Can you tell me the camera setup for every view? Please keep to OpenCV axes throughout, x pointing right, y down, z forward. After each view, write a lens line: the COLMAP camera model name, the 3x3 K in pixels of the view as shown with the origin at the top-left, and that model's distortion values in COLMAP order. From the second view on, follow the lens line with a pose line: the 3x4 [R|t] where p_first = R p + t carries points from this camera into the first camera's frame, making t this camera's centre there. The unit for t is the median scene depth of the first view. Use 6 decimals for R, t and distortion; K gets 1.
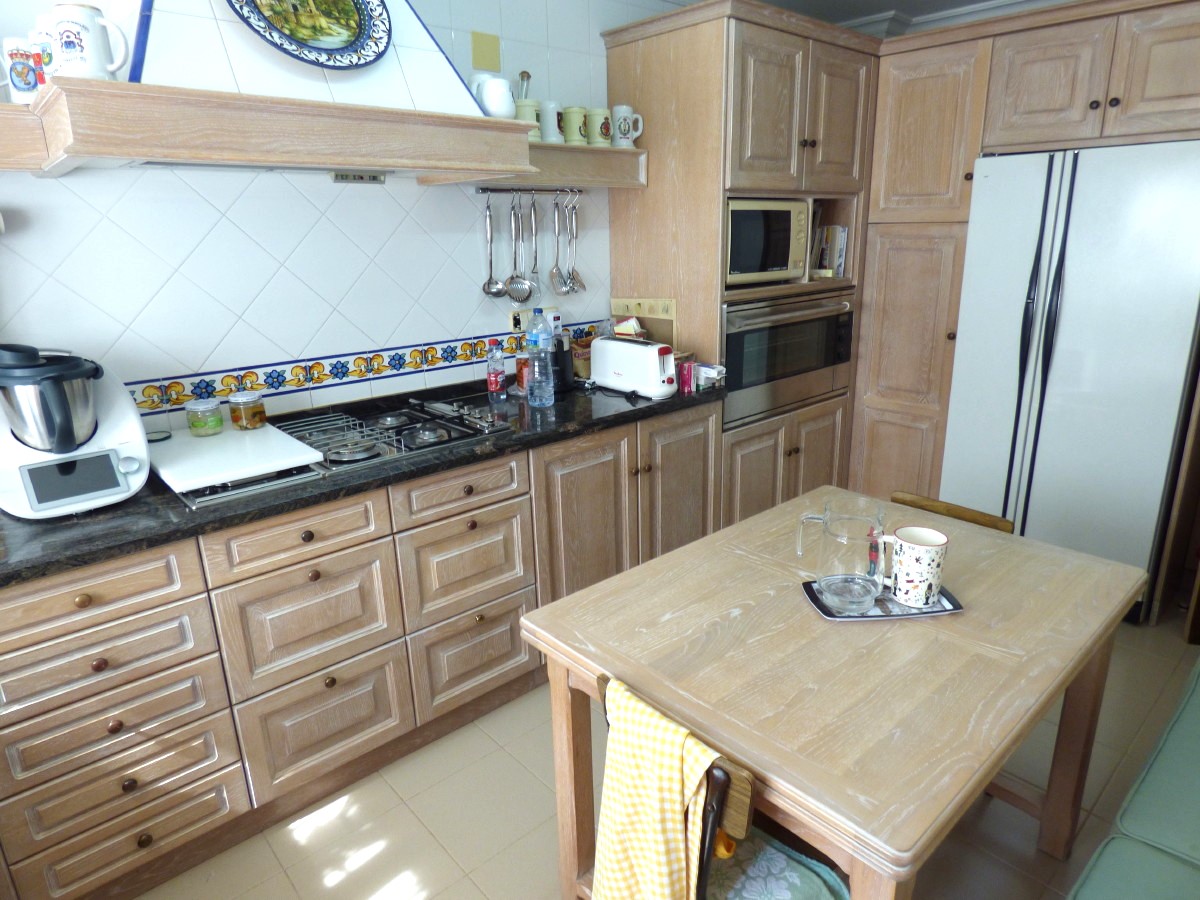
lens RADIAL K [[721.3, 0, 602.5], [0, 721.3, 440.0], [0, 0, 1]] dist [-0.001704, 0.000541]
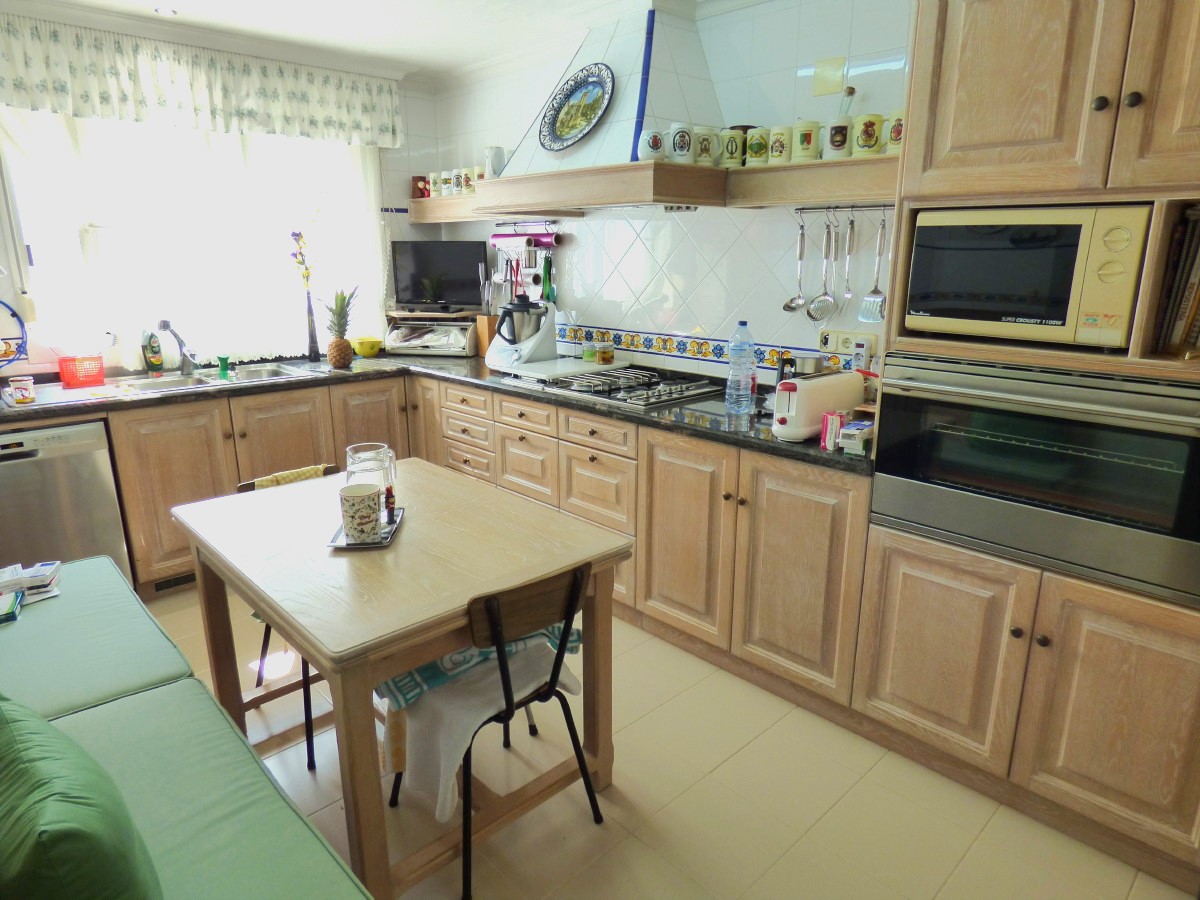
lens RADIAL K [[736.3, 0, 608.9], [0, 736.3, 448.9], [0, 0, 1]] dist [-0.001746, -0.001899]
pose [[0.045783, 0.281592, -0.958441, 0.944398], [-0.278968, 0.924880, 0.258406, -0.221036], [0.959208, 0.255544, 0.120899, 0.682448]]
